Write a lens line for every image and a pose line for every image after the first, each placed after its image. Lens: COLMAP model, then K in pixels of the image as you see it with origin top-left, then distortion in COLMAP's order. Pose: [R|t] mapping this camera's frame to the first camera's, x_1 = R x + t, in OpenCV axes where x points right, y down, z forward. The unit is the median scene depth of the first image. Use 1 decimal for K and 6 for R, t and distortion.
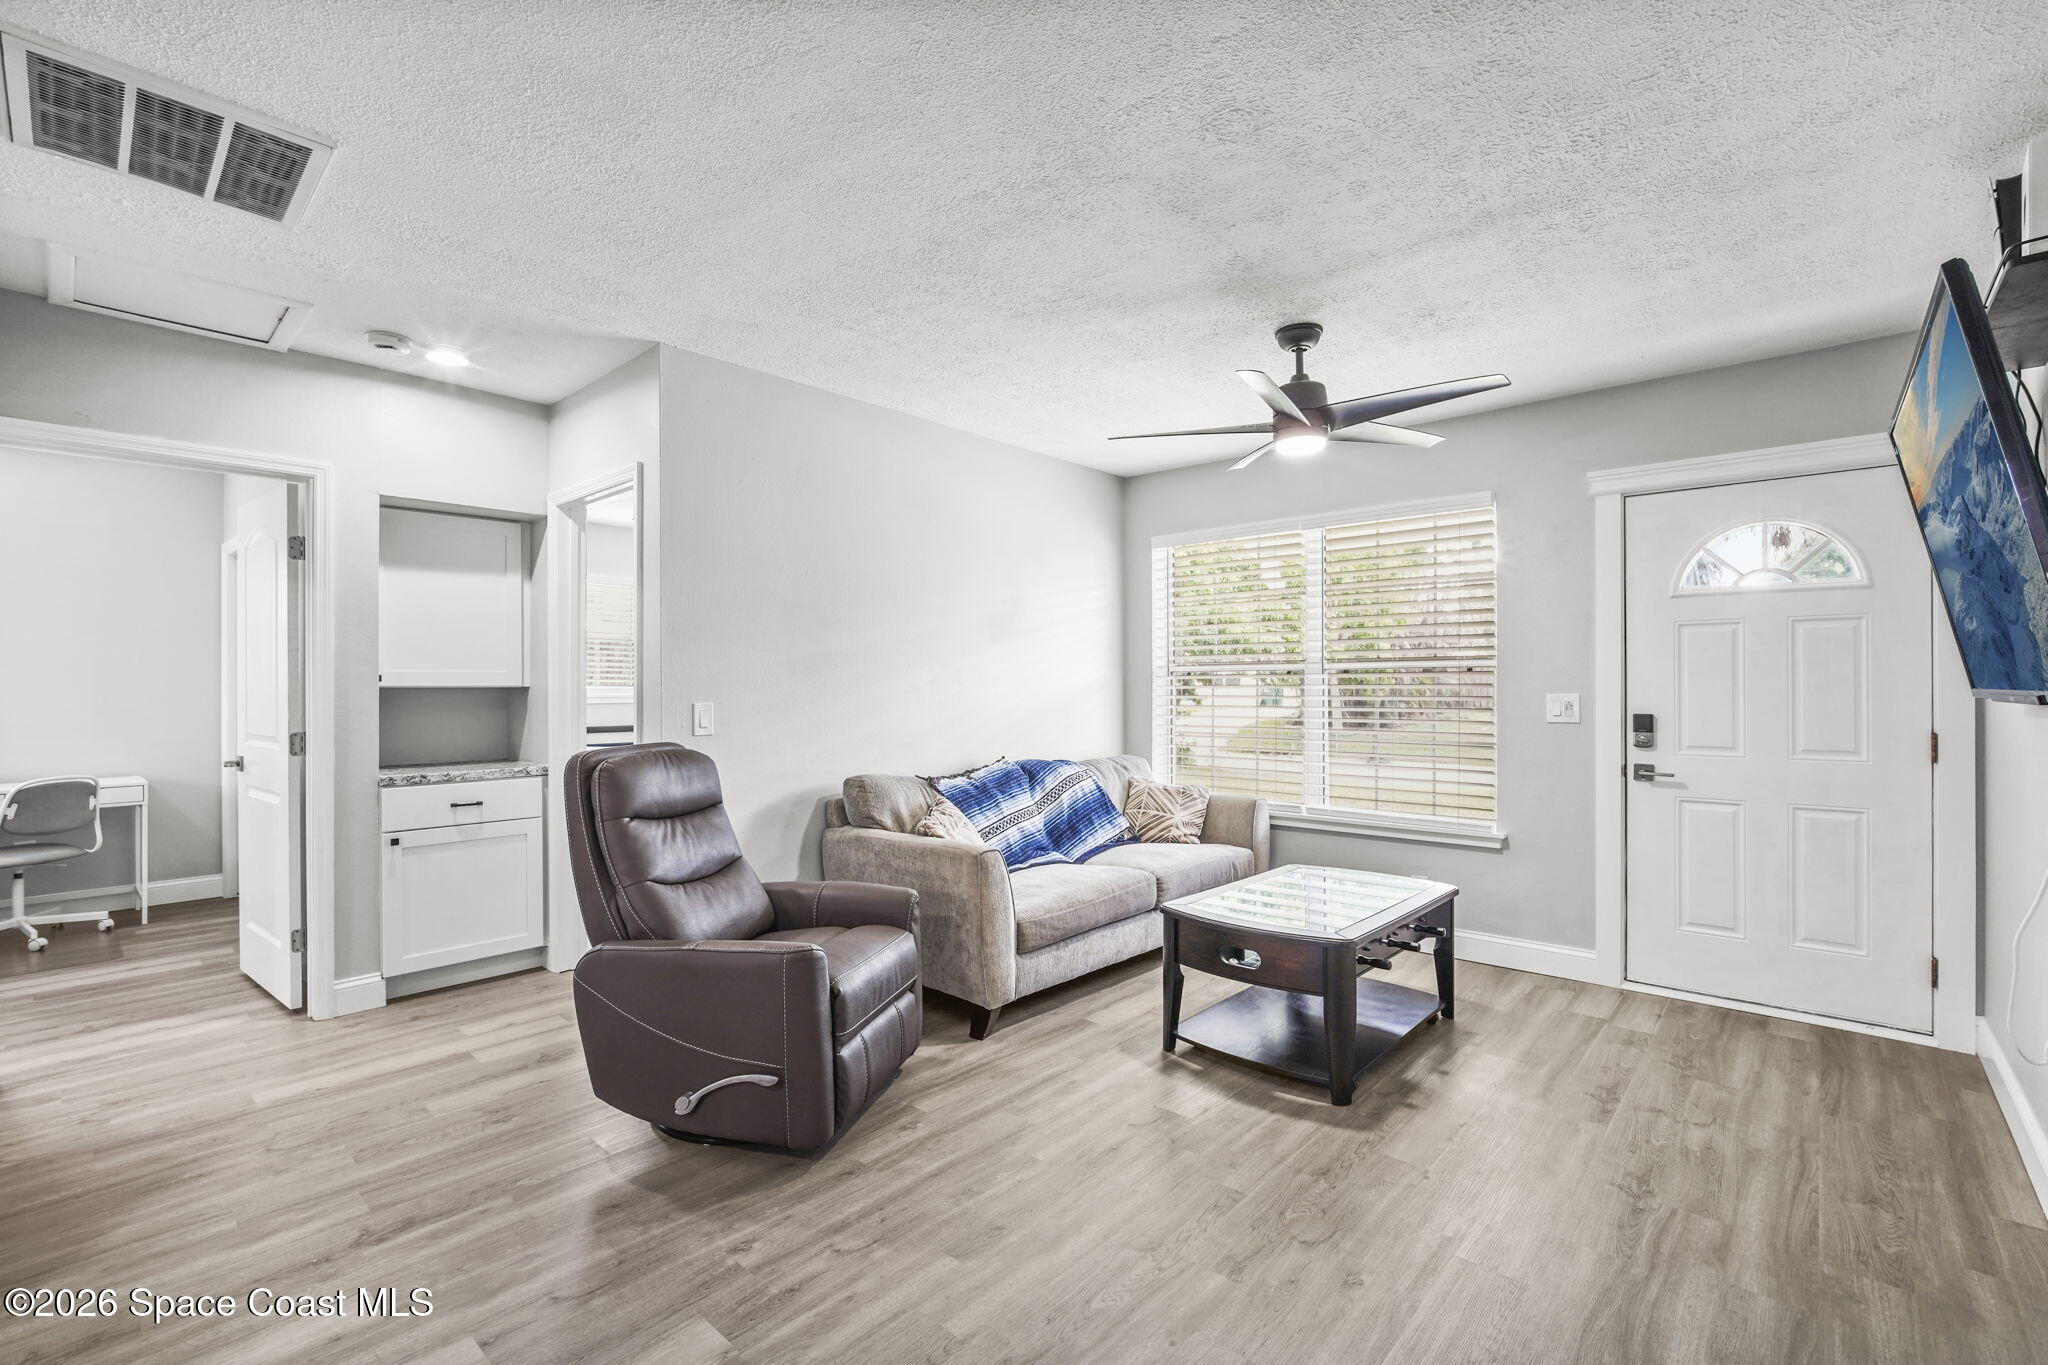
lens RADIAL K [[900.8, 0, 1019.5], [0, 900.8, 686.1], [0, 0, 1]] dist [-0.007092, 0.001894]
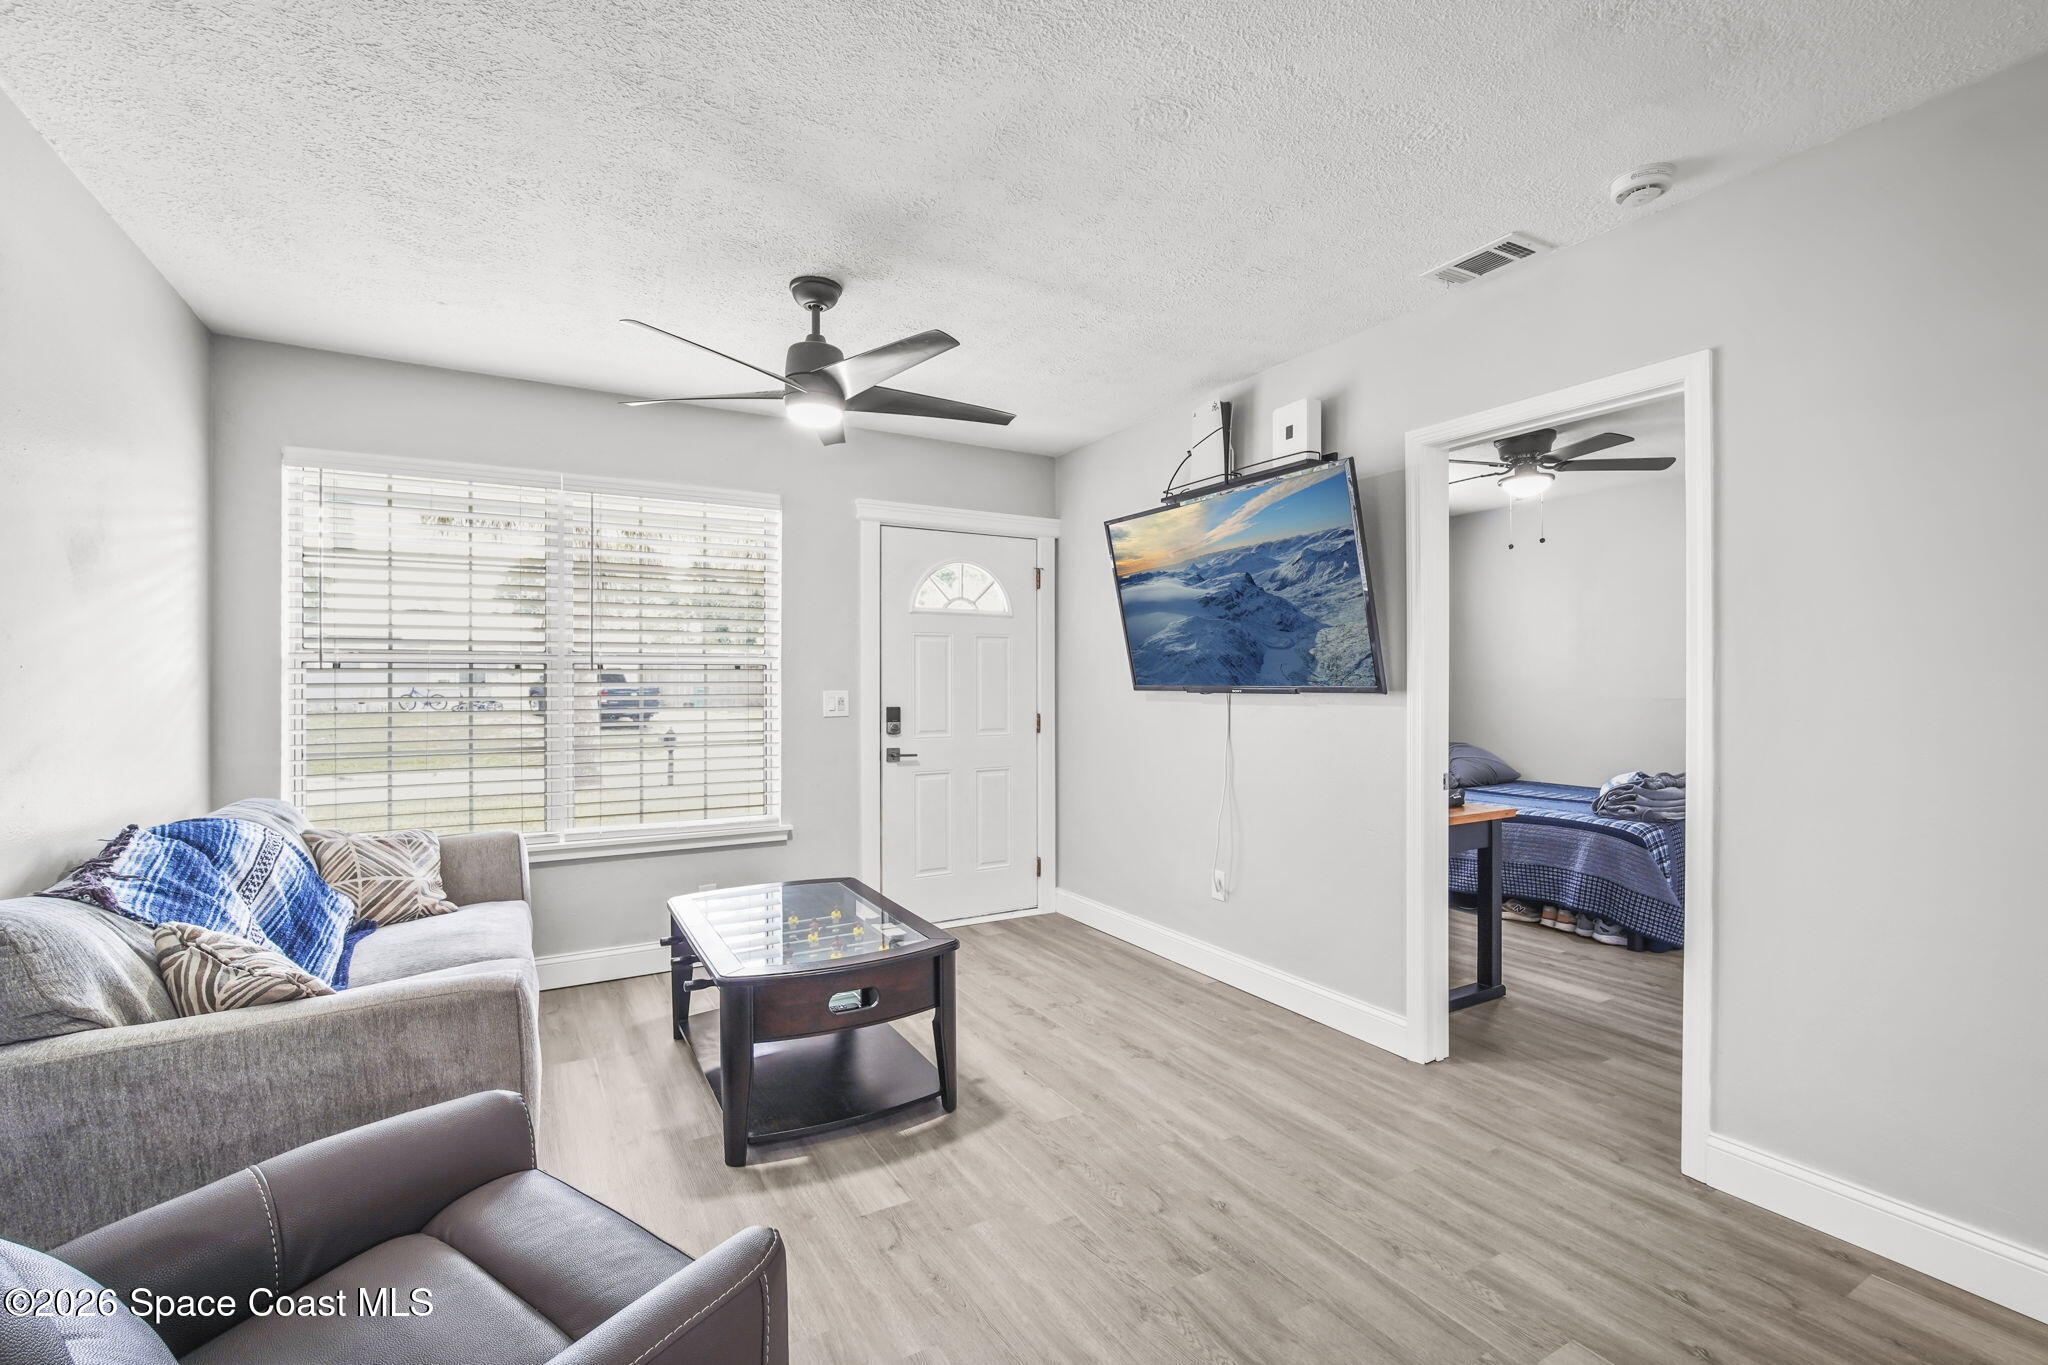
lens RADIAL K [[900.8, 0, 1023.4], [0, 900.8, 681.1], [0, 0, 1]] dist [-0.007092, 0.001894]
pose [[0.307538, 0.002505, 0.951532, -0.457306], [-0.000360, 0.999997, -0.002517, -0.000807], [-0.951536, 0.000431, 0.307538, 0.510682]]
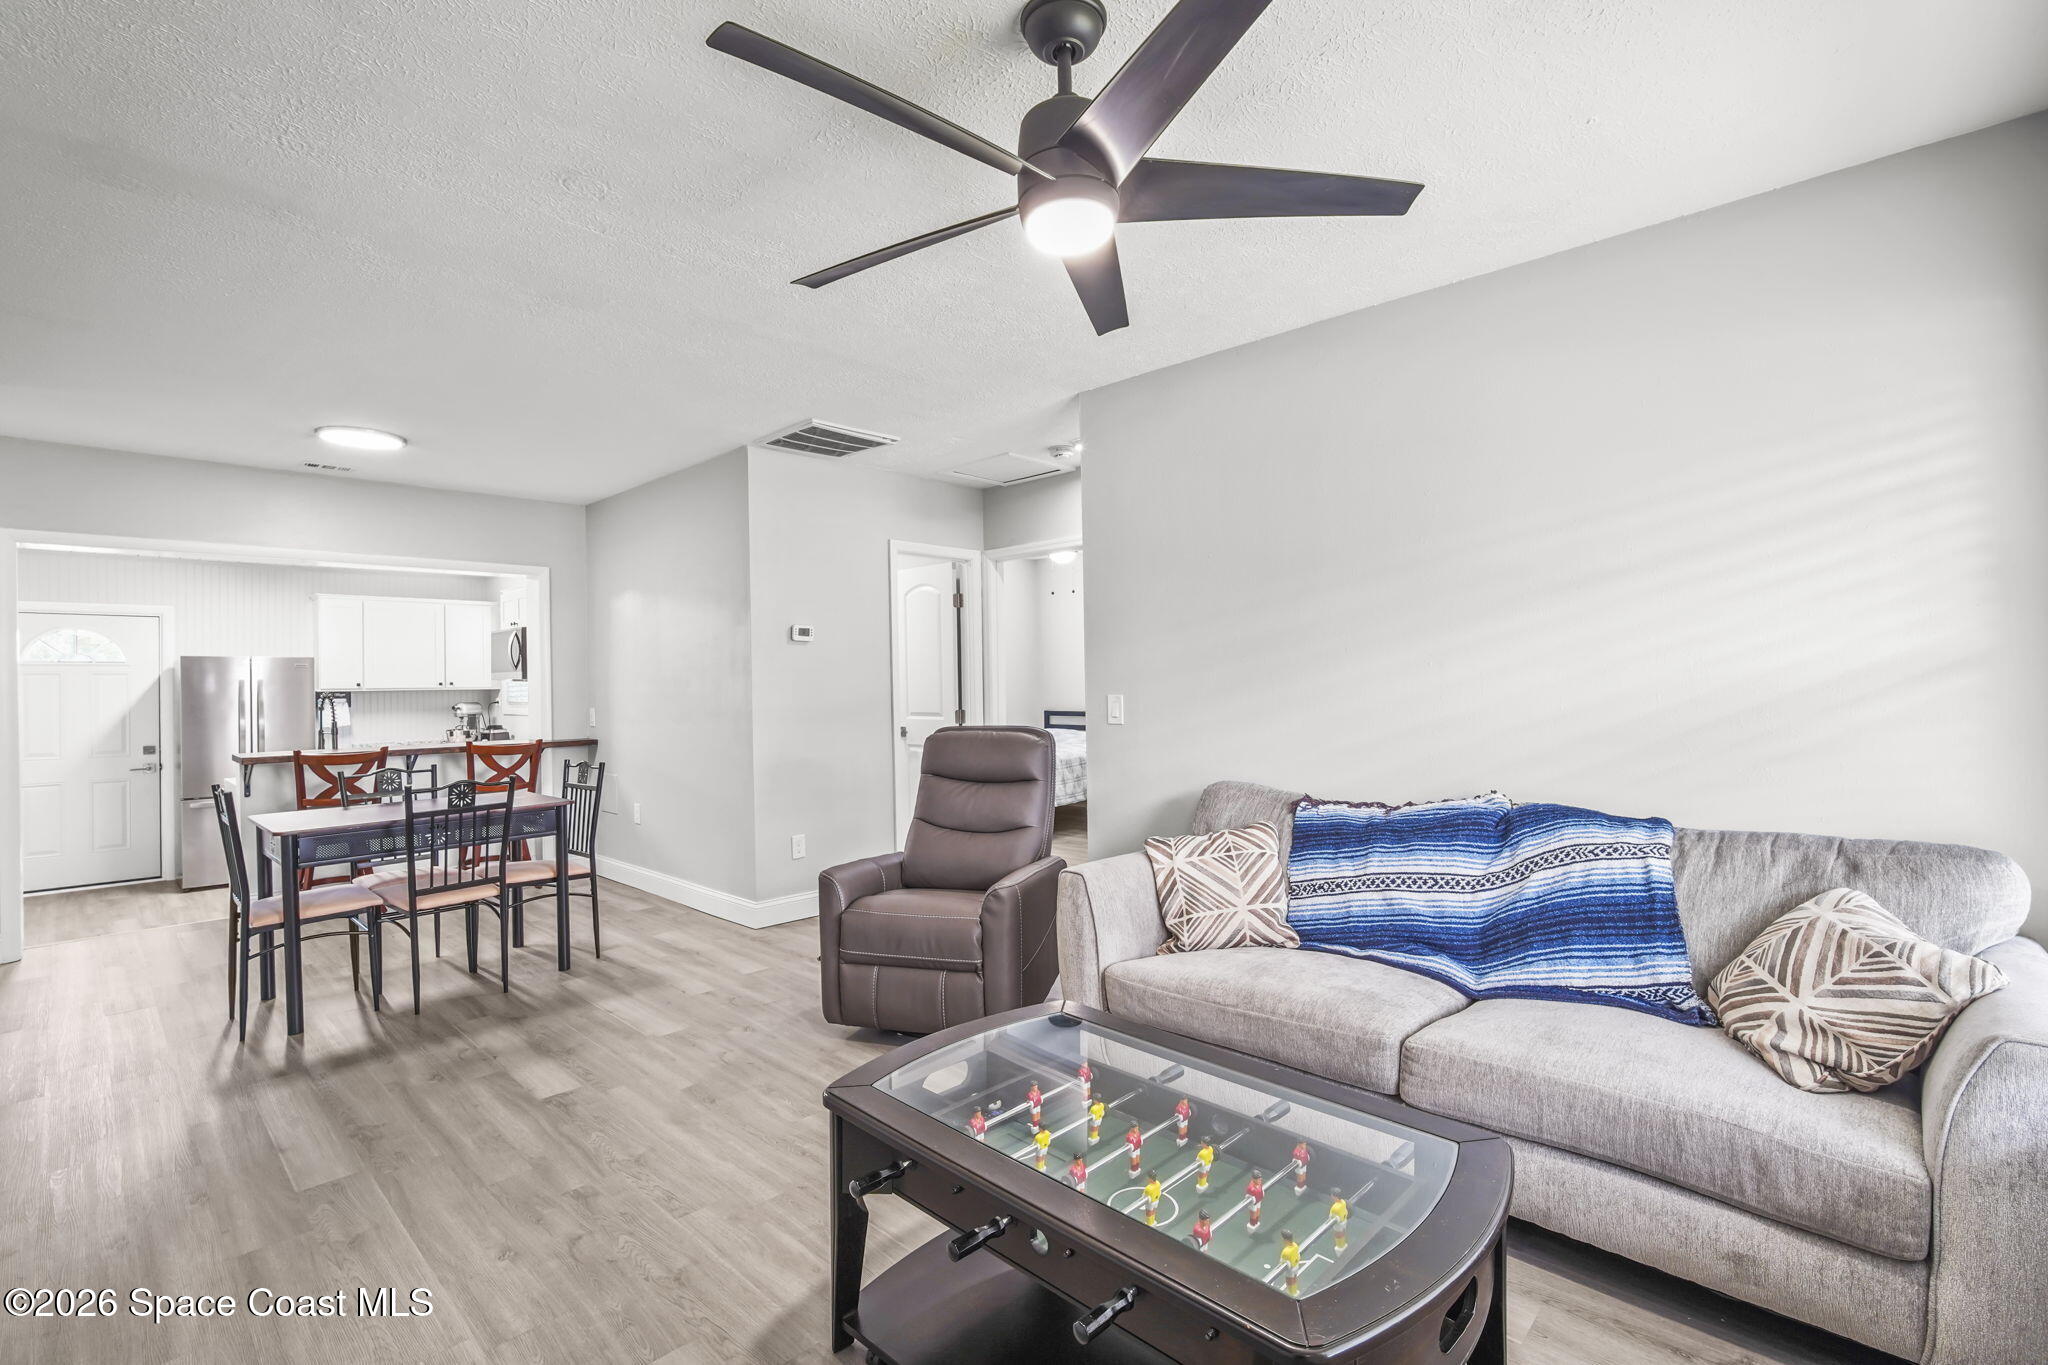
lens RADIAL K [[926.3, 0, 1014.8], [0, 926.3, 682.3], [0, 0, 1]] dist [-0.002157, 0.002318]
pose [[-0.037020, 0.002104, -0.999312, 0.828865], [0.017251, 0.999850, 0.001467, -0.000870], [0.999166, -0.017185, -0.037051, 0.951018]]
